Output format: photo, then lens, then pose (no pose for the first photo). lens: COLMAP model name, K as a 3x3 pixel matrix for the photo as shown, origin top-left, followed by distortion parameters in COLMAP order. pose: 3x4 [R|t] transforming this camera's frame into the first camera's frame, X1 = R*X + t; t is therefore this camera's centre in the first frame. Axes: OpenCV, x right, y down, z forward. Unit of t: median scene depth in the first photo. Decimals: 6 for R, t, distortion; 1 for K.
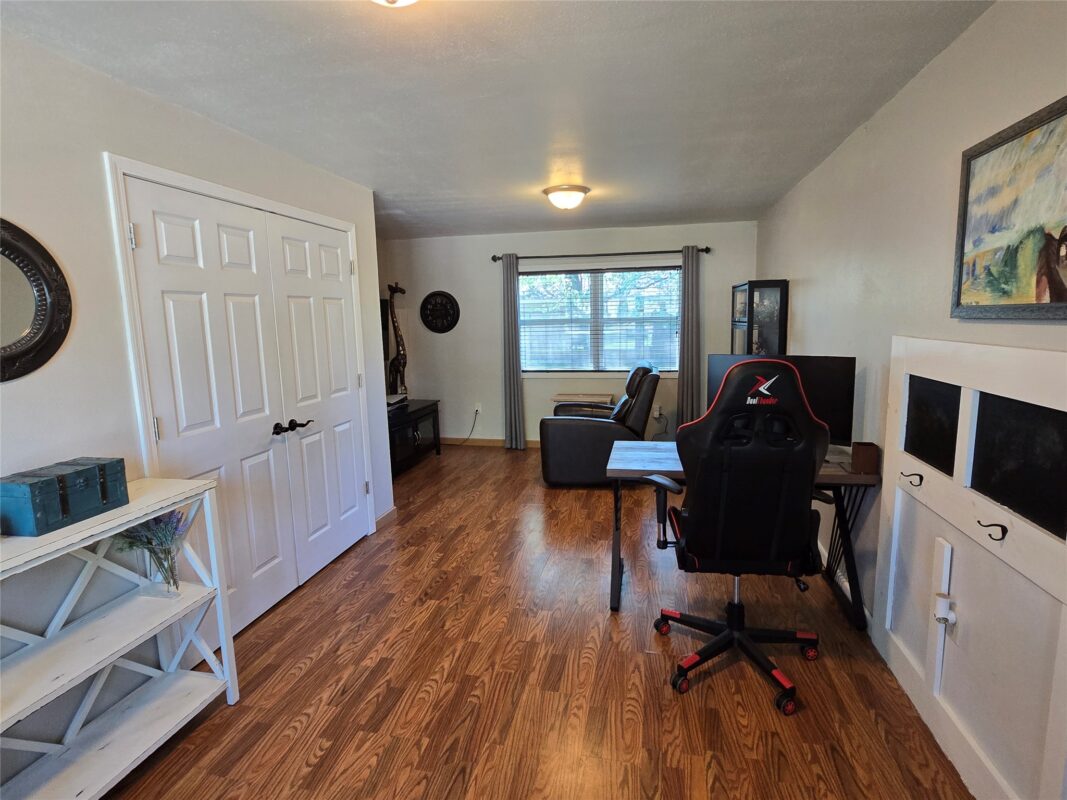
lens RADIAL K [[535.4, 0, 536.9], [0, 535.4, 394.9], [0, 0, 1]] dist [-0.002268, -0.001474]
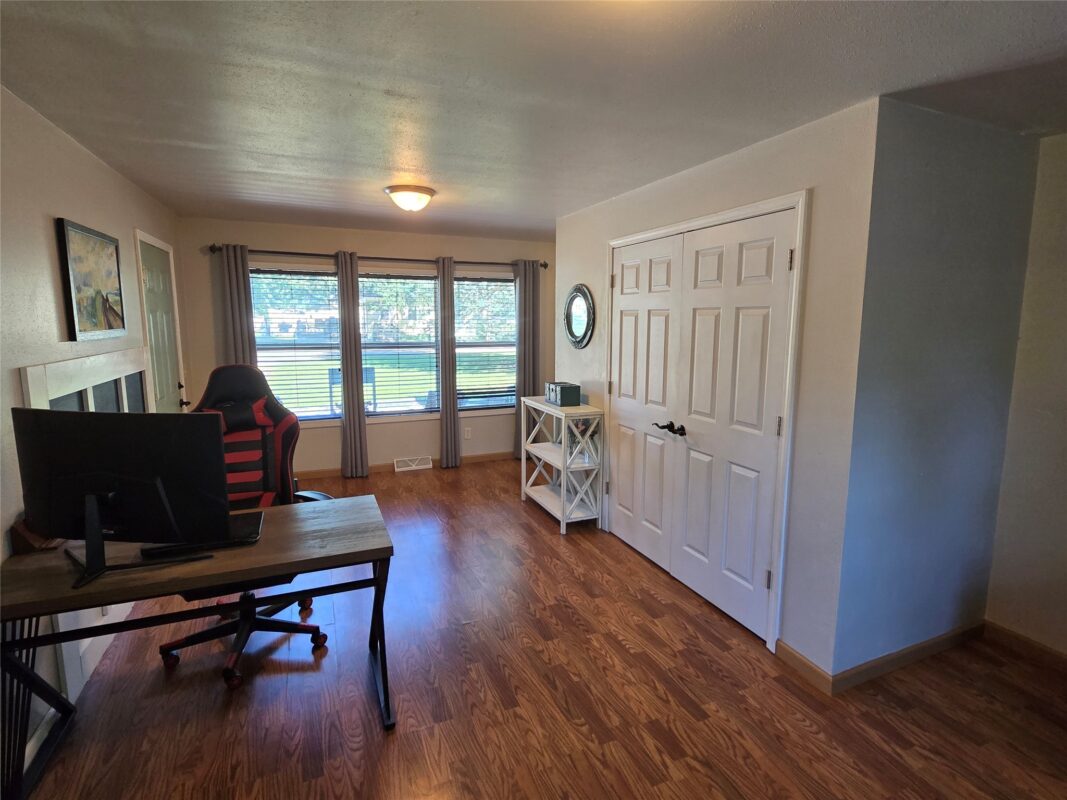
lens RADIAL K [[535.4, 0, 537.1], [0, 535.4, 396.2], [0, 0, 1]] dist [-0.002268, -0.001474]
pose [[-0.817783, 0.110598, -0.564800, 0.354754], [-0.061120, 0.959123, 0.276310, -0.275297], [0.572272, 0.260482, -0.777595, 1.594450]]
